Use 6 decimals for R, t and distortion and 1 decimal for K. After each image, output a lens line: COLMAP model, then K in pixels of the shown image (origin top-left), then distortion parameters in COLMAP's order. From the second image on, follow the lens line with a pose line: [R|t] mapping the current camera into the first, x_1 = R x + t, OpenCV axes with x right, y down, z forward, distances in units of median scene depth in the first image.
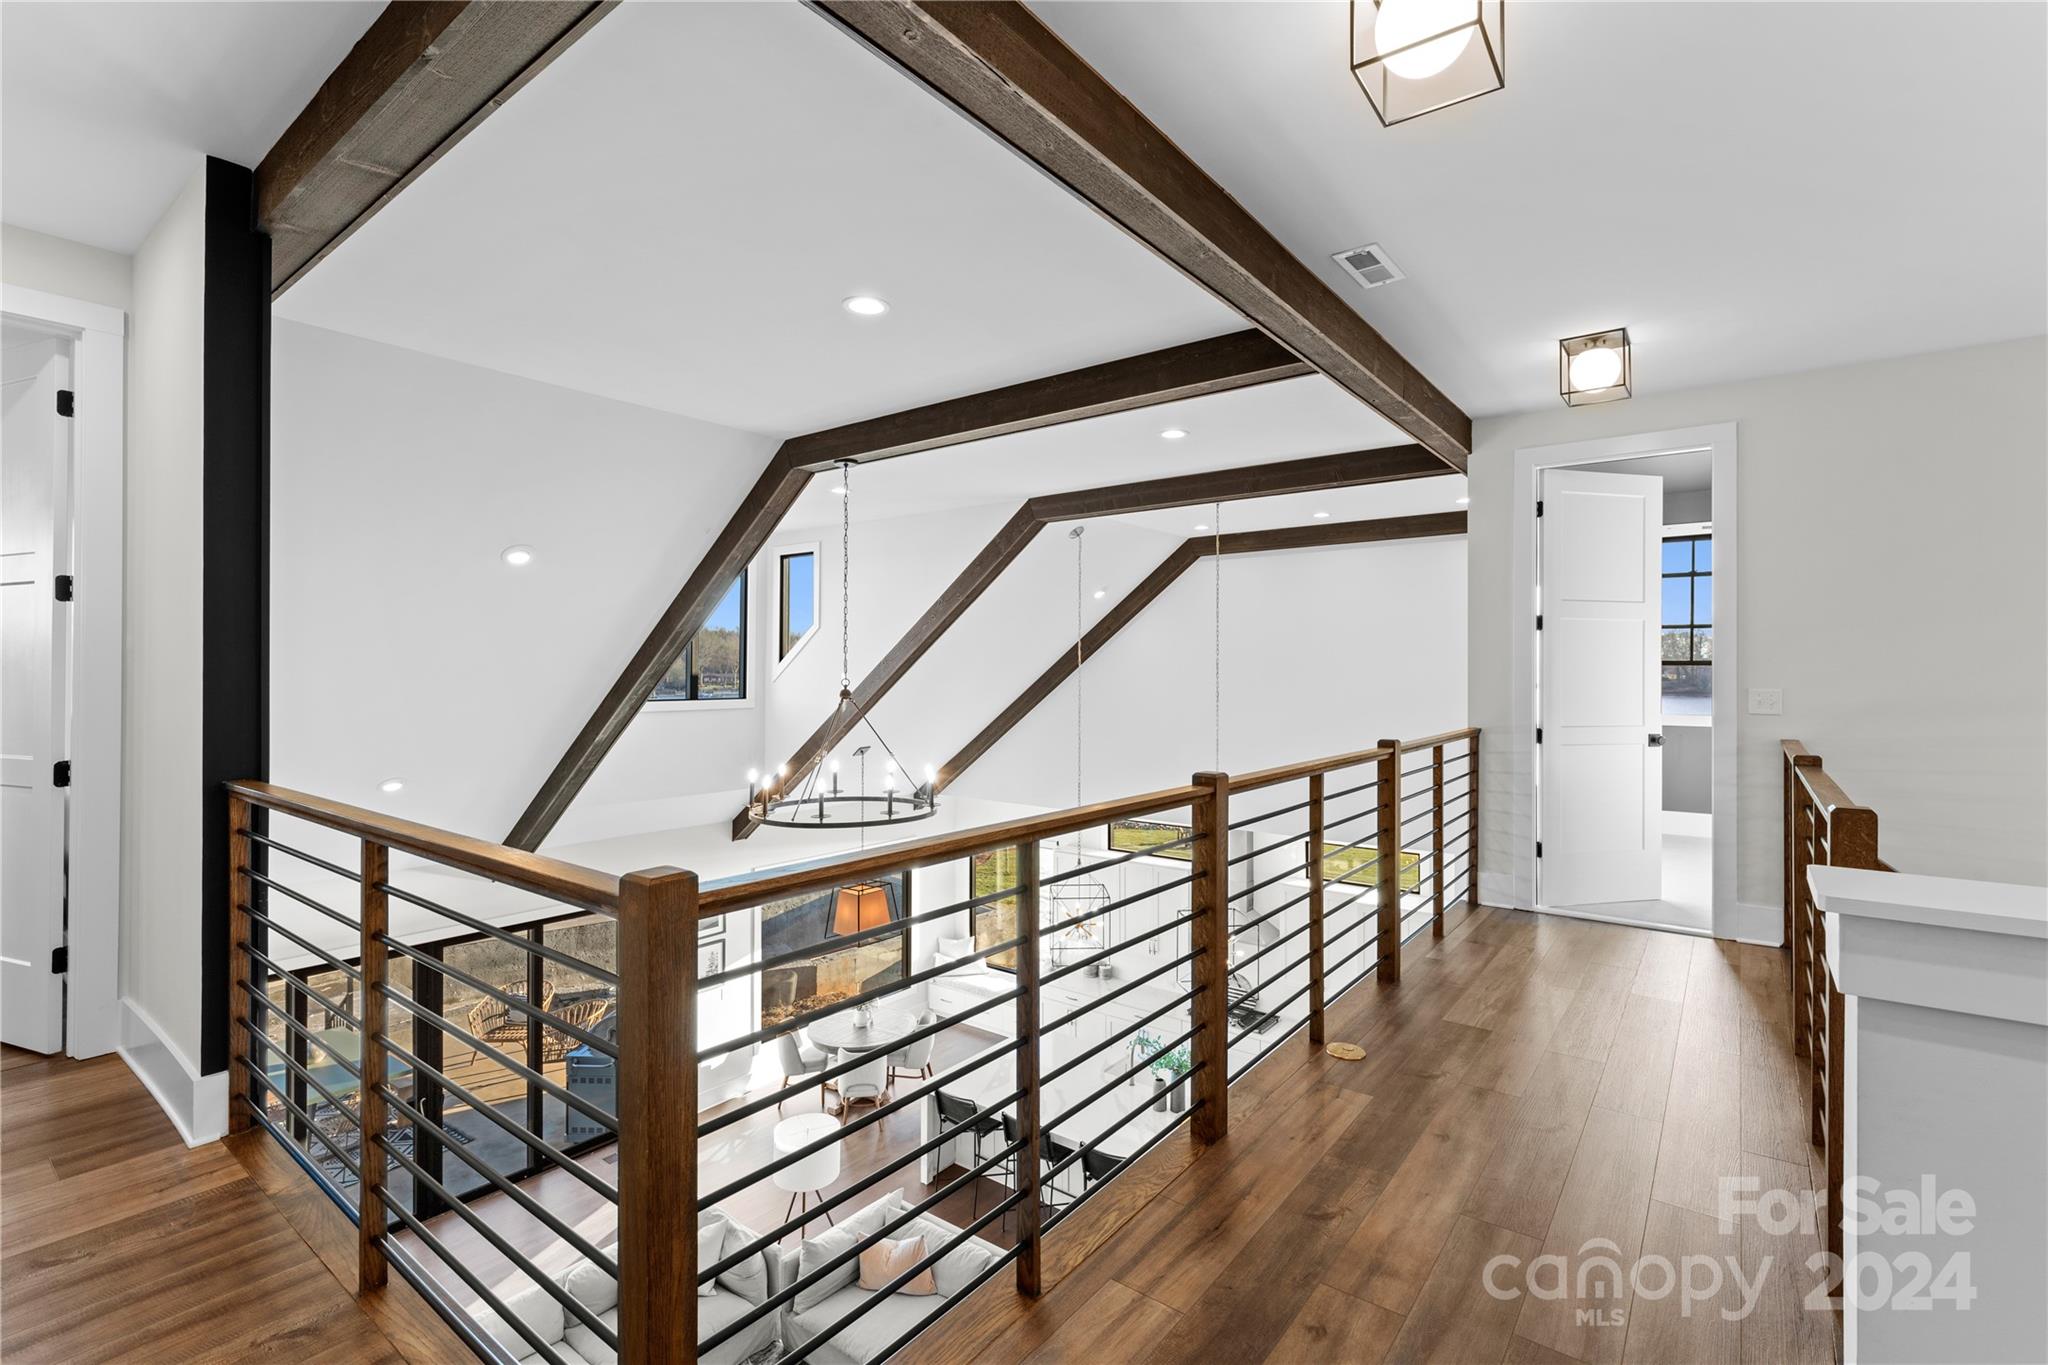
lens RADIAL K [[929.5, 0, 1024.0], [0, 929.5, 682.5], [0, 0, 1]] dist [-0.000284, -0.000020]
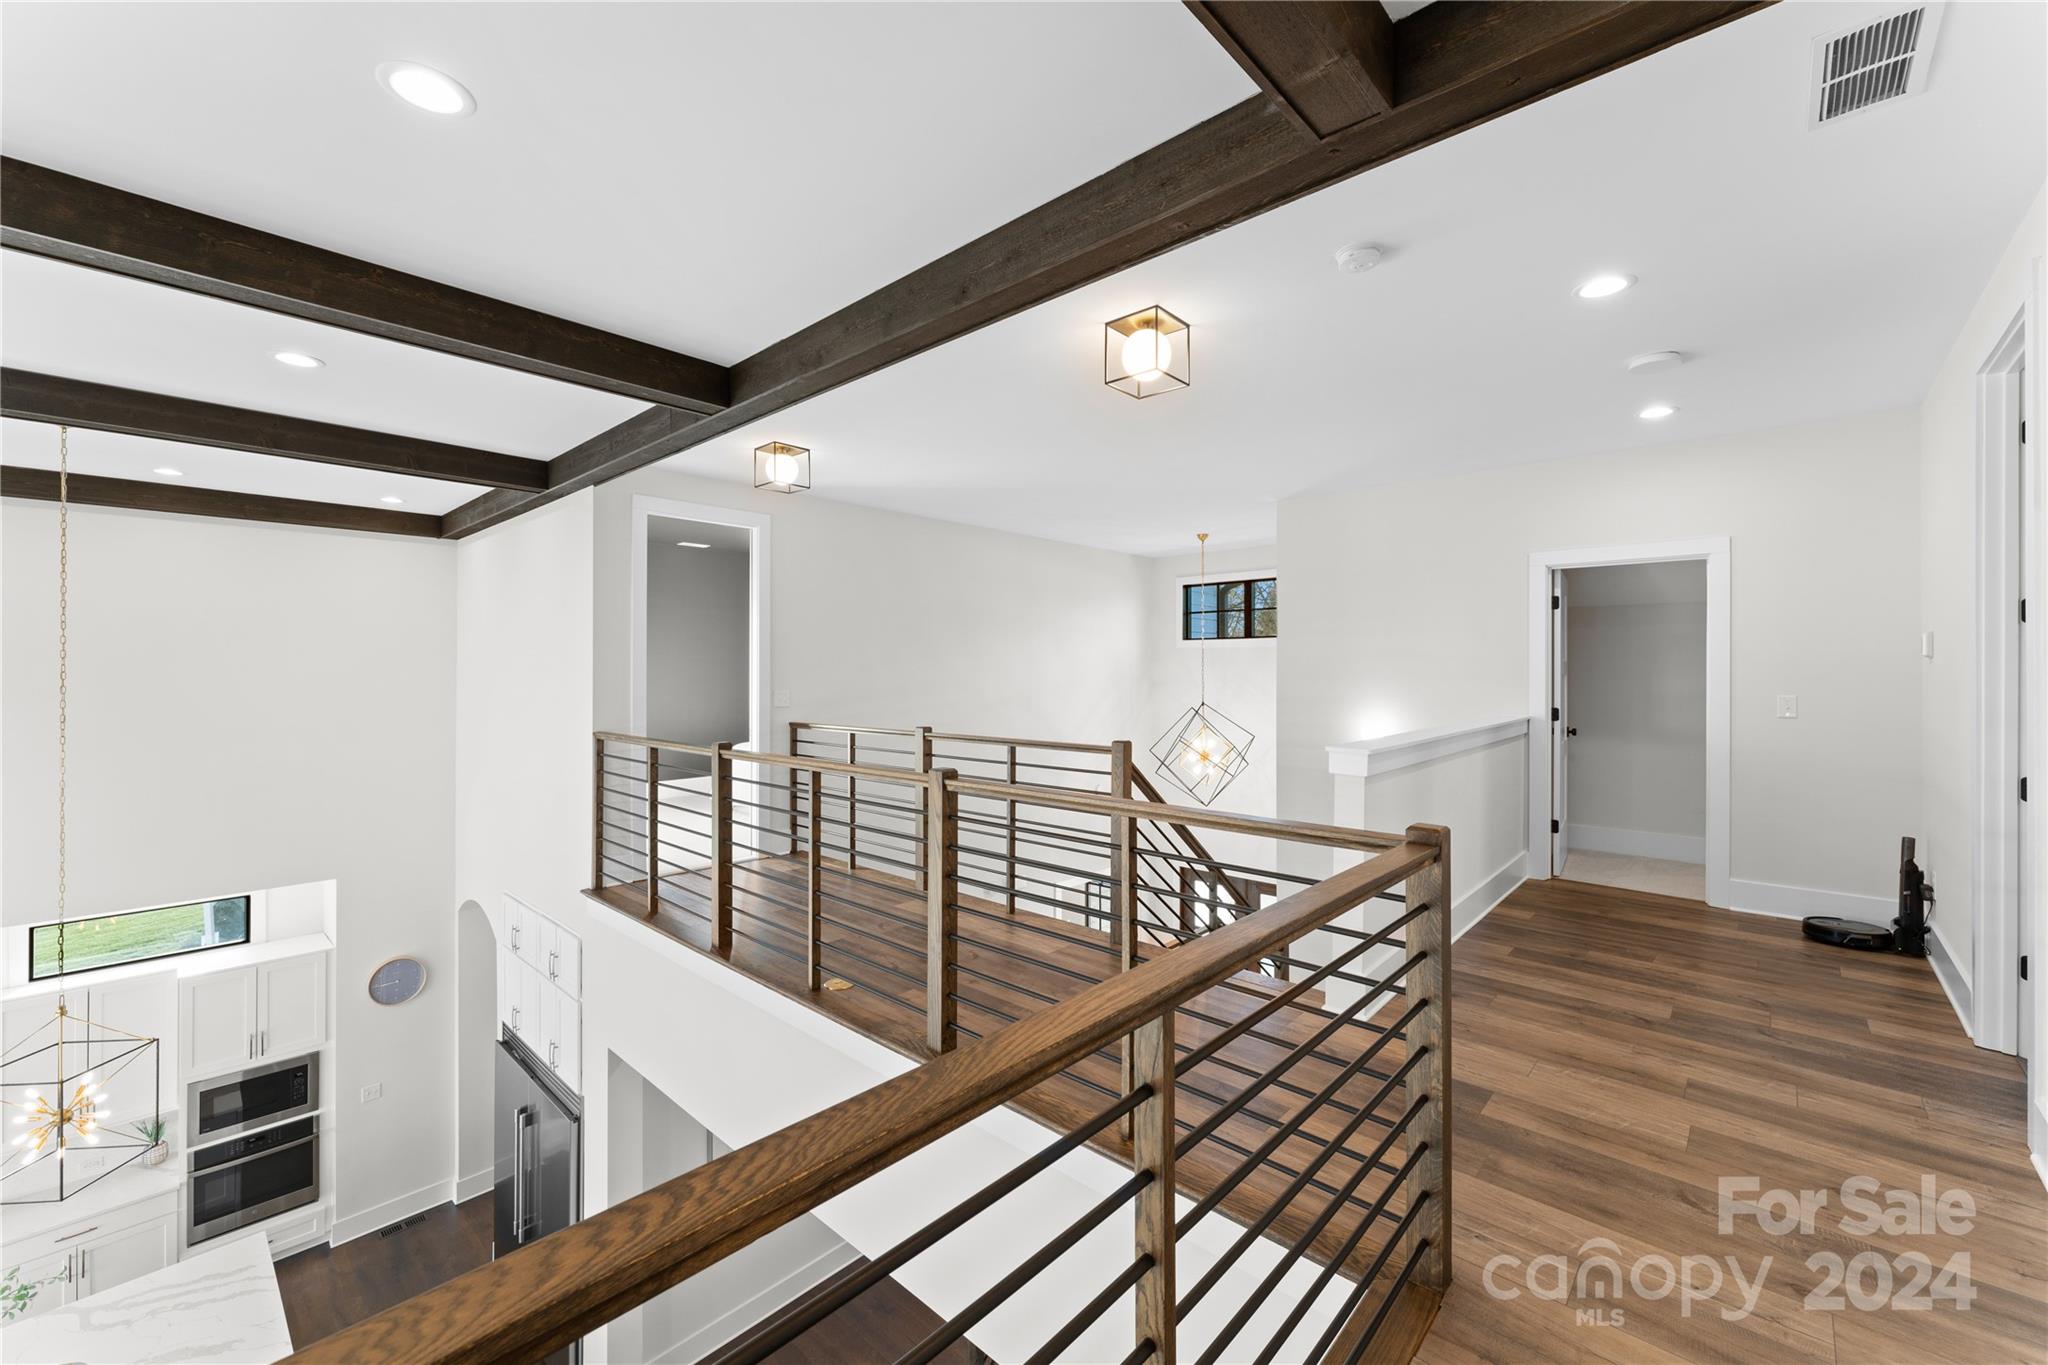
lens RADIAL K [[814.9, 0, 1024.0], [0, 814.9, 682.5], [0, 0, 1]] dist [-0.000376, -0.000010]
pose [[0.088394, -0.011344, 0.996021, -0.548461], [0.012590, 0.999868, 0.010270, -0.008091], [-0.996006, 0.011632, 0.088525, 0.446805]]
